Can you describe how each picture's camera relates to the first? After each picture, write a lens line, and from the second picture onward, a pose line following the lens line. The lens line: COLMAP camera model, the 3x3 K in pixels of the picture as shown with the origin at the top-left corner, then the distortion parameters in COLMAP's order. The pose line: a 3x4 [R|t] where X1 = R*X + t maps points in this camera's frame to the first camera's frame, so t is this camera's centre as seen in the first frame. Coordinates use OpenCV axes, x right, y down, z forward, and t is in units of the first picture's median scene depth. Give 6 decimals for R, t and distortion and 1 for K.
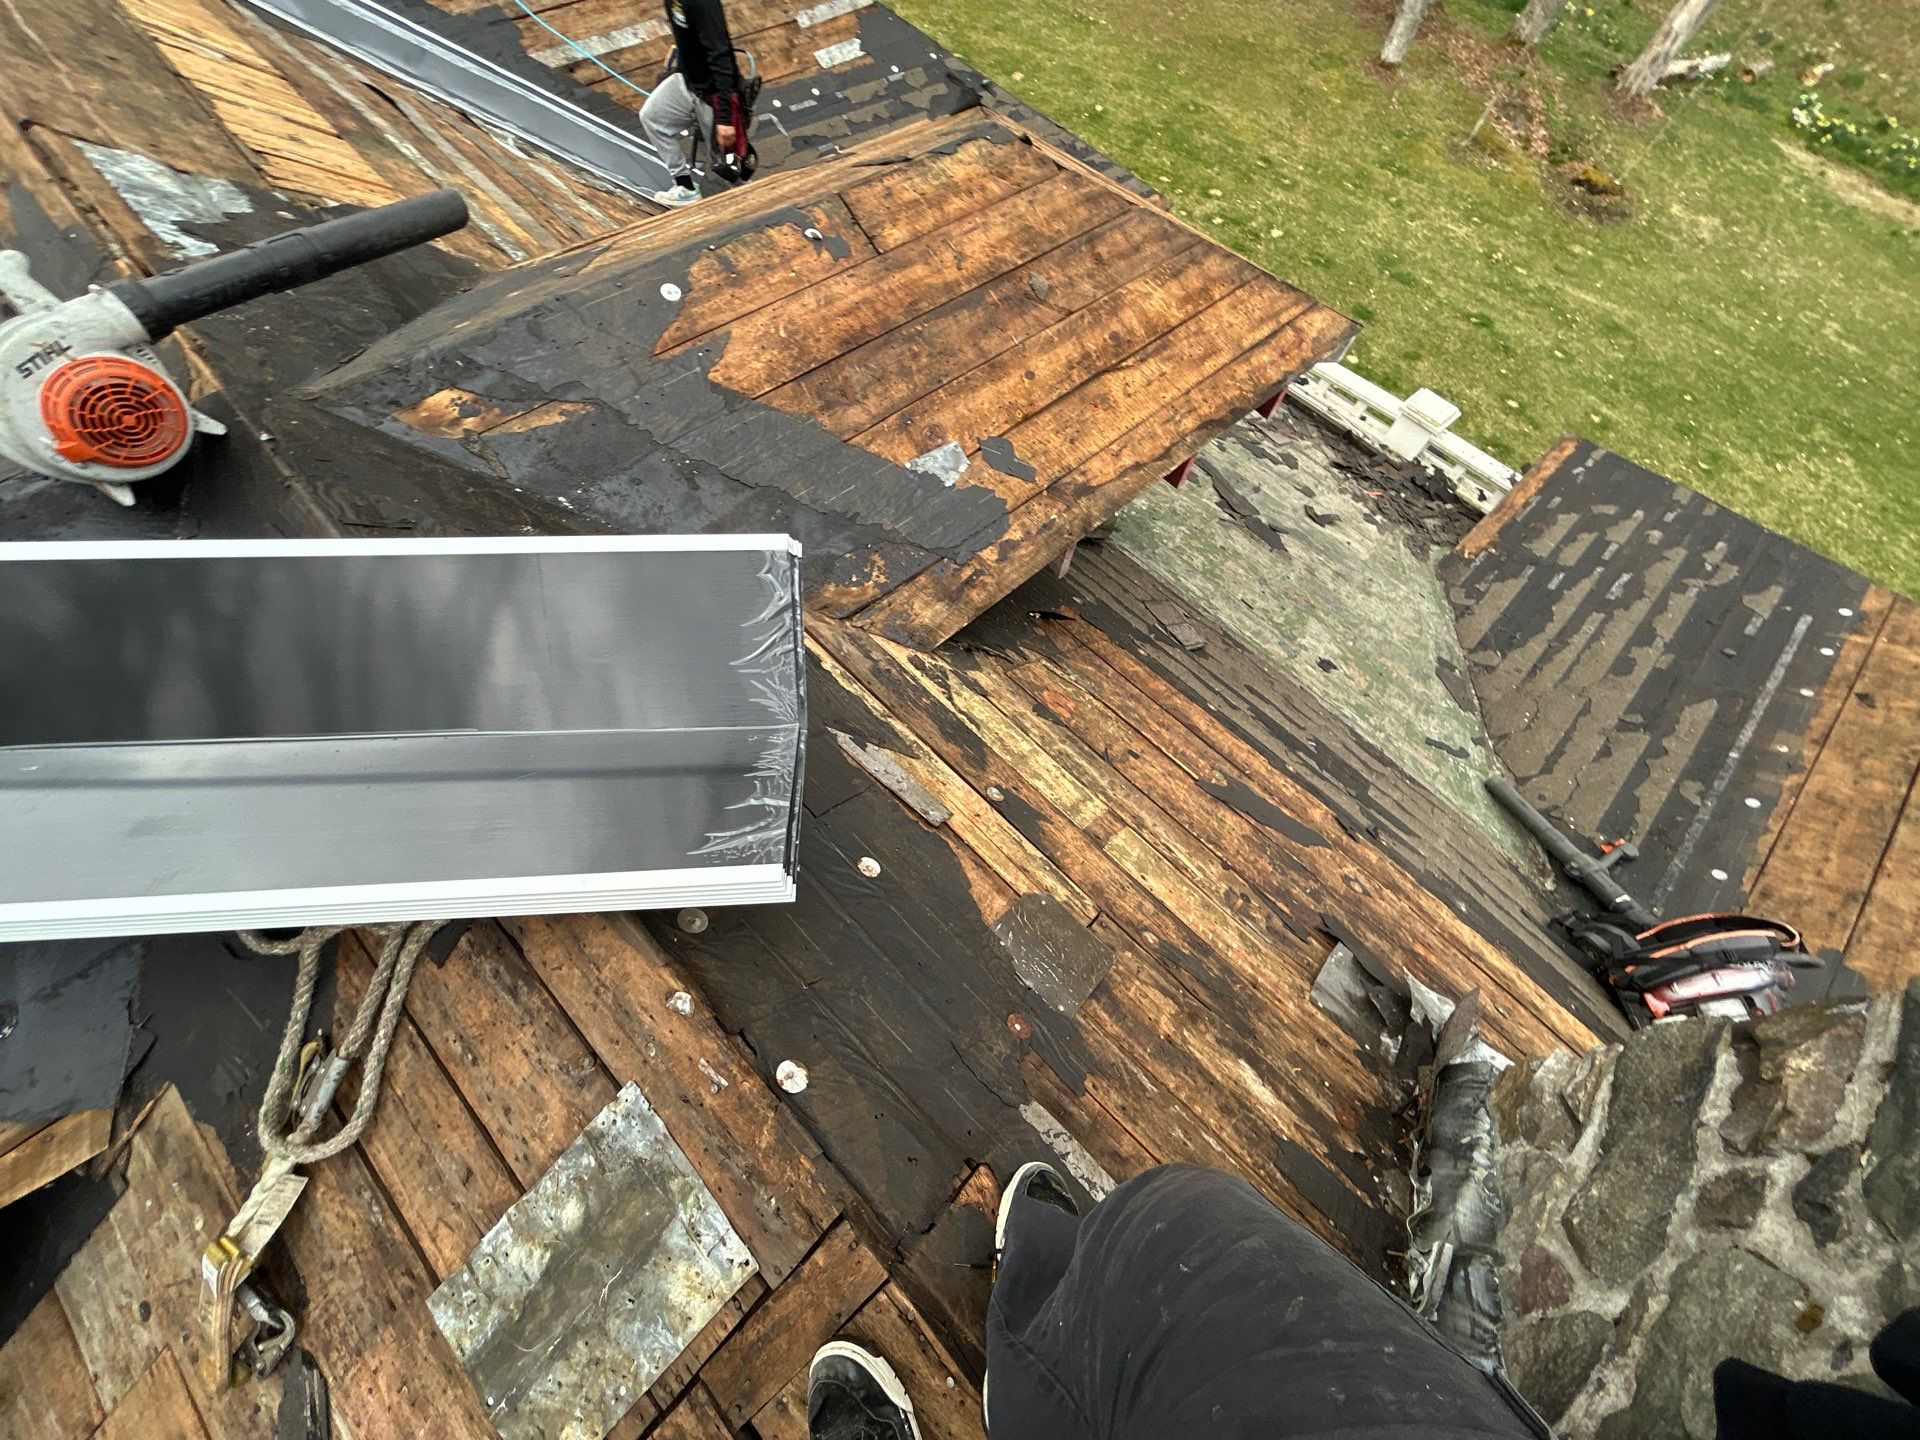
lens RADIAL K [[772.7, 0, 956.2], [0, 772.7, 720.8], [0, 0, 1]] dist [-0.000167, -0.000150]
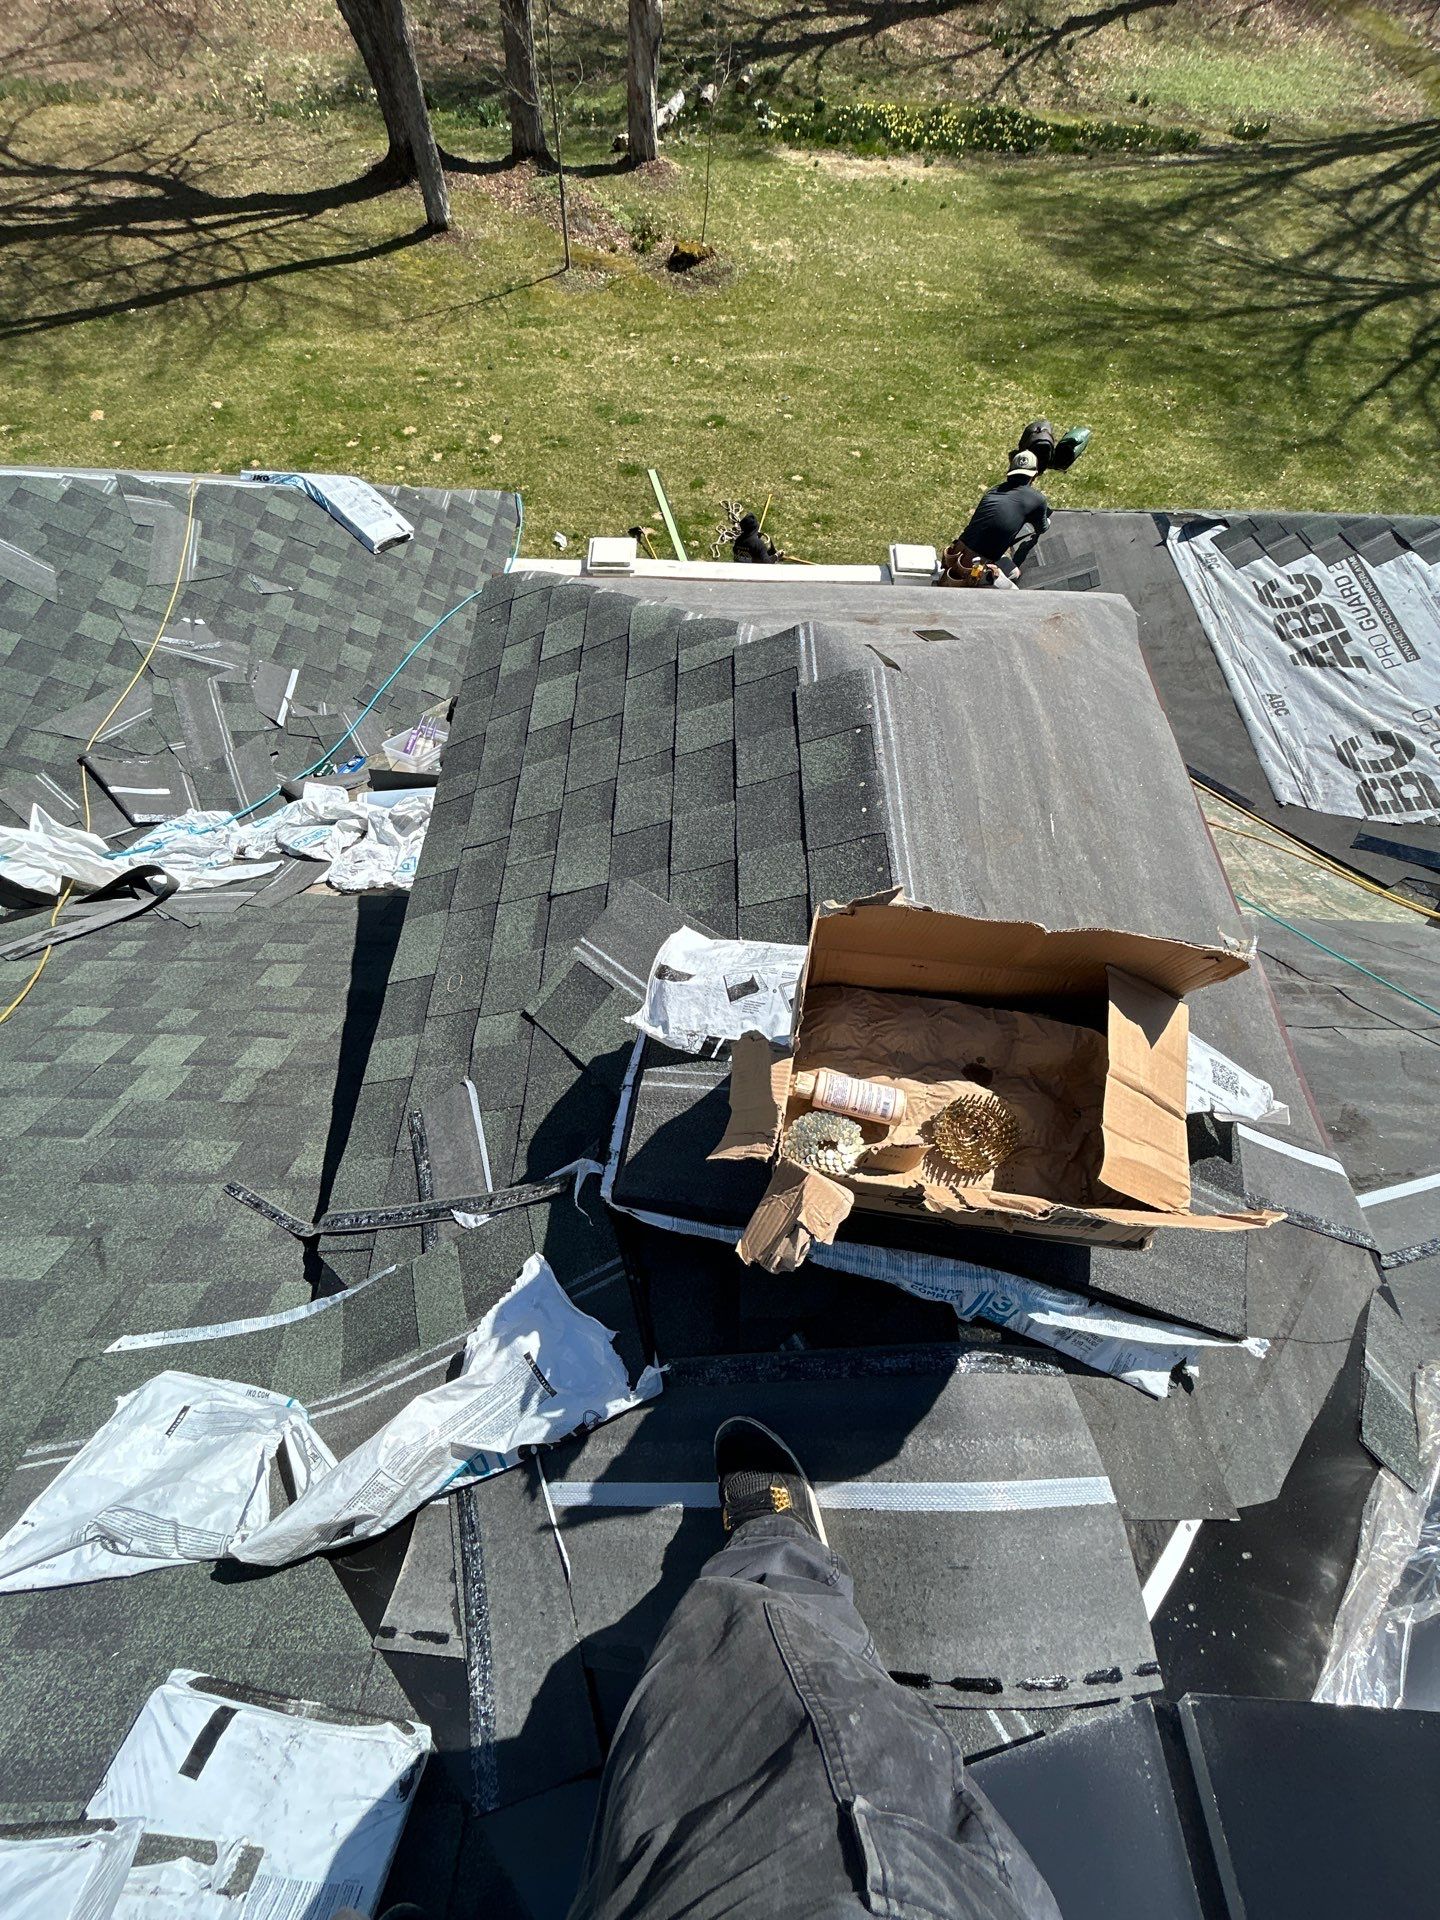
lens RADIAL K [[772.7, 0, 723.4], [0, 772.7, 957.8], [0, 0, 1]] dist [-0.000167, -0.000150]
pose [[0.703187, -0.652053, 0.283471, -0.500644], [0.635711, 0.755150, 0.160065, -1.001943], [-0.318434, 0.067650, 0.945528, 0.542921]]
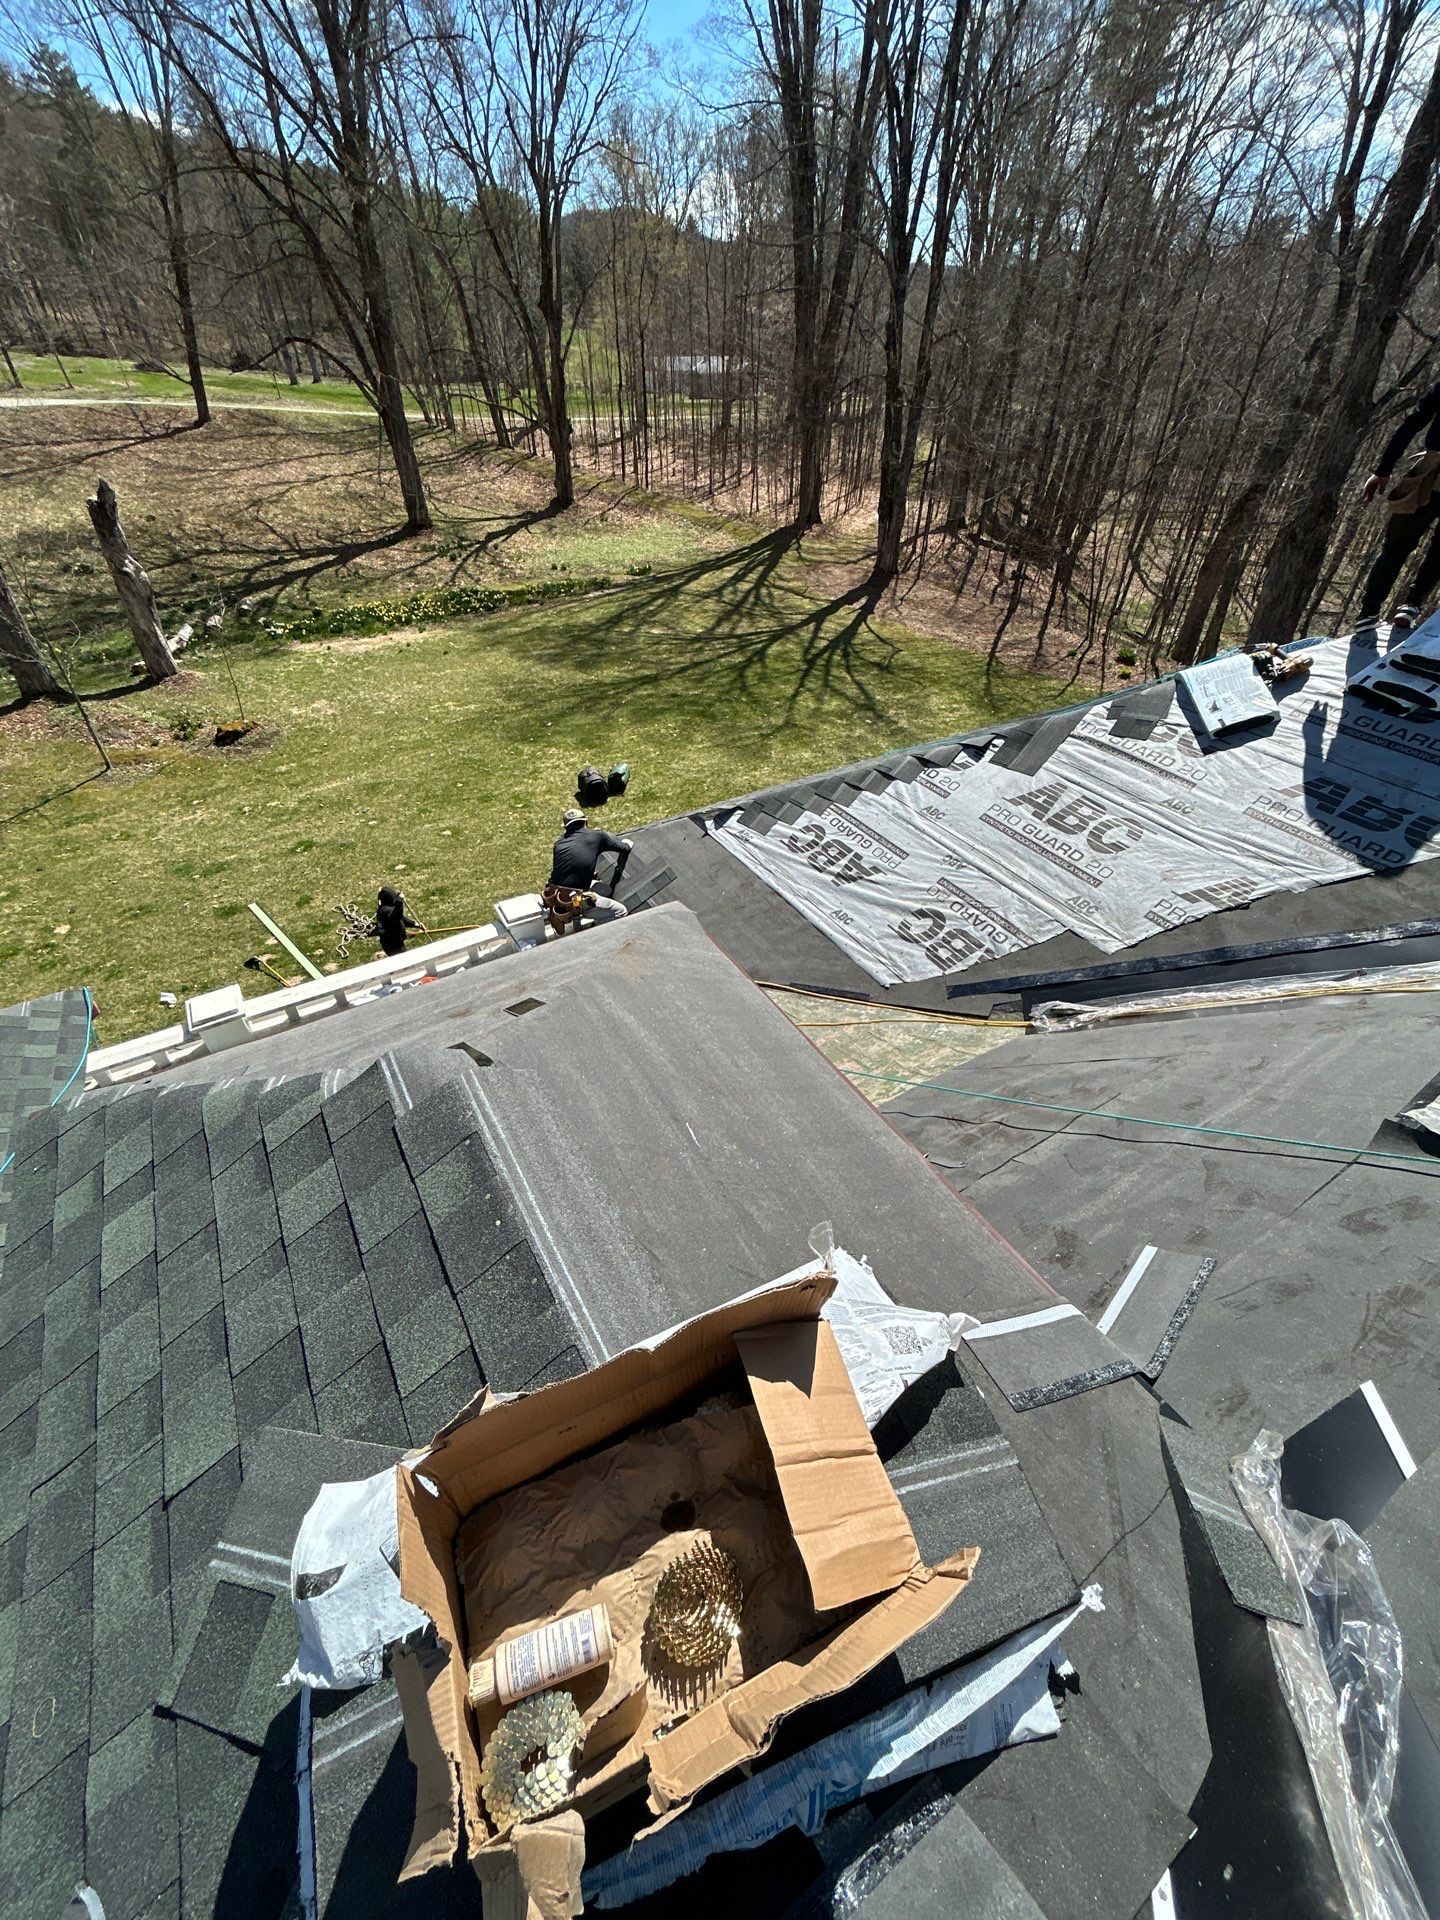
lens RADIAL K [[772.7, 0, 721.7], [0, 772.7, 956.4], [0, 0, 1]] dist [-0.000167, -0.000150]
pose [[0.232266, -0.675375, 0.699944, -0.372435], [0.858607, 0.480480, 0.178699, -0.969189], [-0.456997, 0.559471, 0.691481, 0.471589]]
